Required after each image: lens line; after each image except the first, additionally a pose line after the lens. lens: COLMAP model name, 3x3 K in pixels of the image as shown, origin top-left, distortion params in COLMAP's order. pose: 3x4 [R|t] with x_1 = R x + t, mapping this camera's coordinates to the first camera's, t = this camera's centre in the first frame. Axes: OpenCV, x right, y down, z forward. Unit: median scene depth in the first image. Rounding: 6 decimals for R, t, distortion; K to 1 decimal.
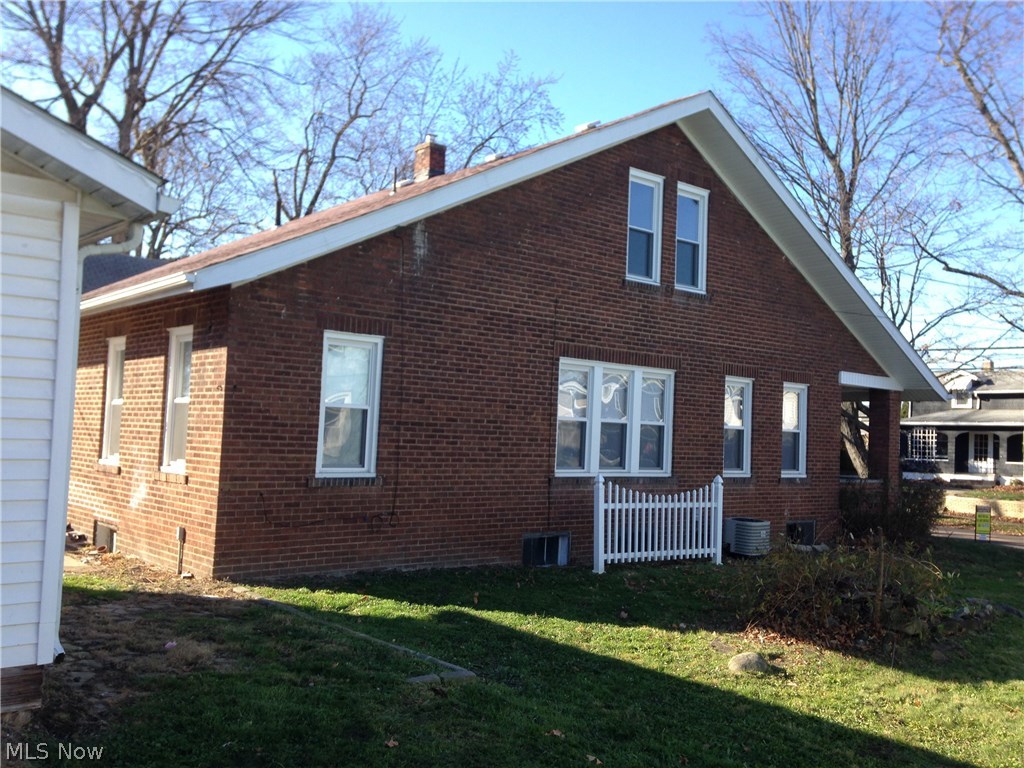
lens RADIAL K [[964.5, 0, 511.5], [0, 964.5, 392.6], [0, 0, 1]] dist [0.038767, 0.000000]
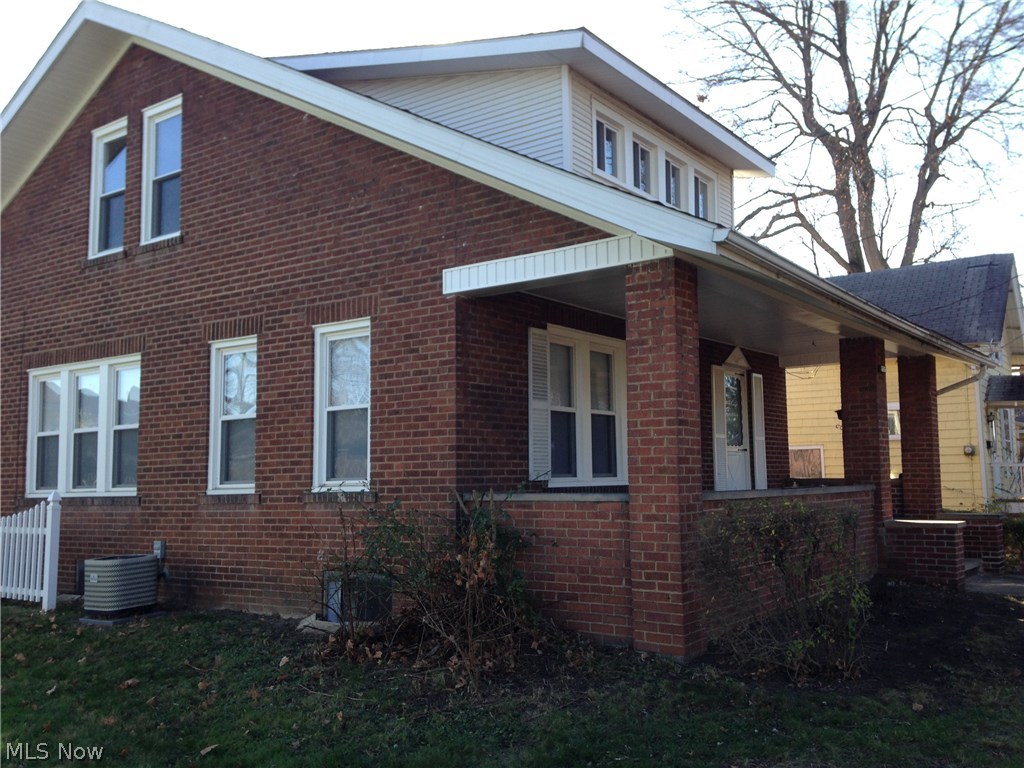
lens RADIAL K [[964.5, 0, 511.3], [0, 964.5, 379.0], [0, 0, 1]] dist [0.038767, 0.000000]
pose [[0.240163, -0.143280, -0.960100, 0.948120], [0.074348, 0.988857, -0.128974, 0.114104], [0.967881, -0.040407, 0.248139, 1.077086]]
